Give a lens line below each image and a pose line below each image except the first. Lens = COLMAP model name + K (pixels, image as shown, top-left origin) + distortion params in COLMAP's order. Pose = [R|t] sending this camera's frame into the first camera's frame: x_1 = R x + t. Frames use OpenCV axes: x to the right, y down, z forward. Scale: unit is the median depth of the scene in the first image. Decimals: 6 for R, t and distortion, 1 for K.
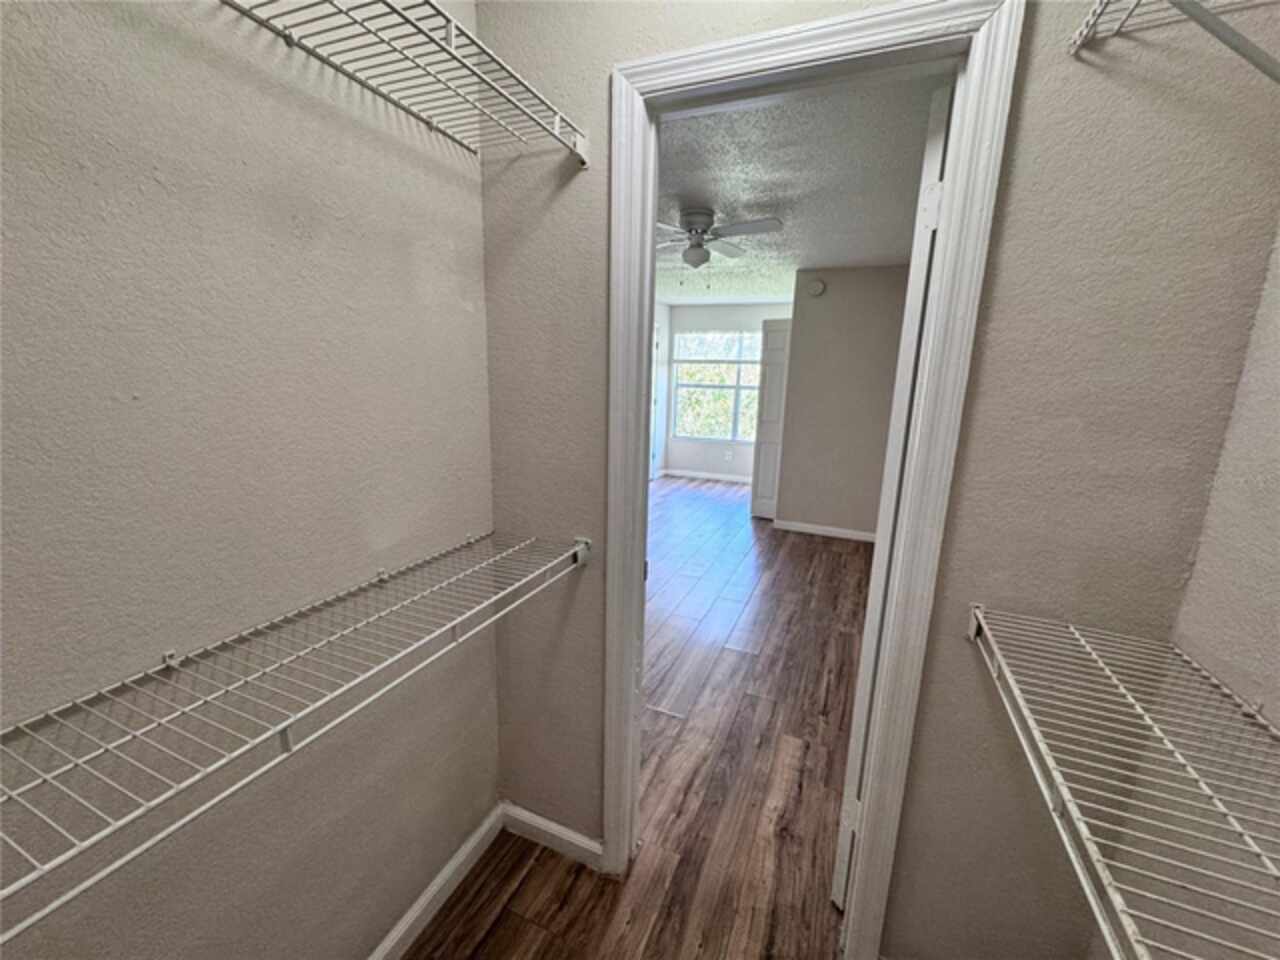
lens RADIAL K [[511.4, 0, 644.2], [0, 511.4, 478.0], [0, 0, 1]] dist [-0.001440, 0.000188]
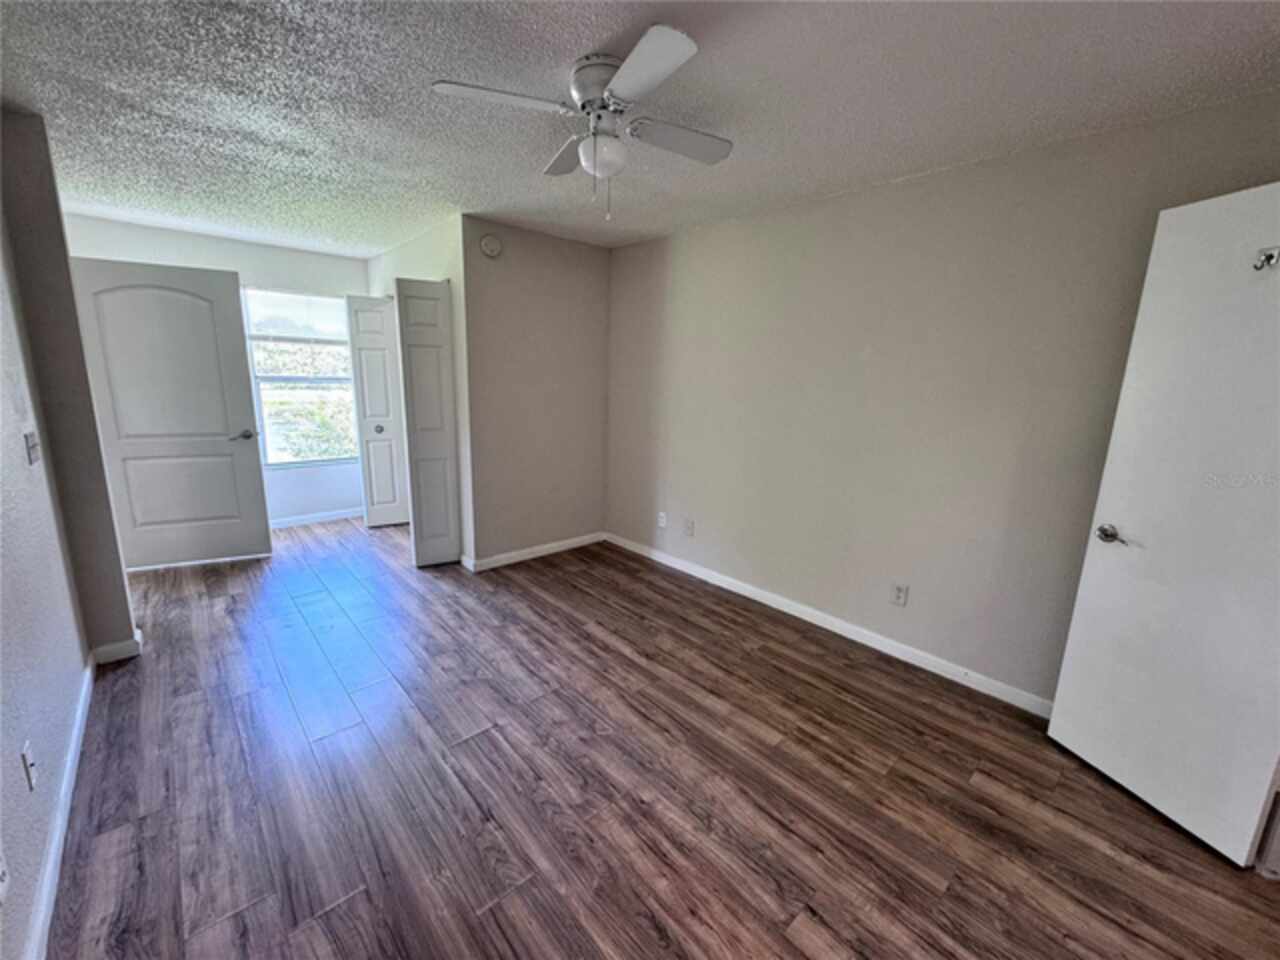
lens RADIAL K [[511.4, 0, 640.5], [0, 511.4, 479.0], [0, 0, 1]] dist [-0.001440, 0.000188]
pose [[0.416251, -0.205605, 0.885698, -0.440413], [0.168182, 0.974700, 0.147225, -0.163812], [-0.893560, 0.087676, 0.440299, 0.731645]]
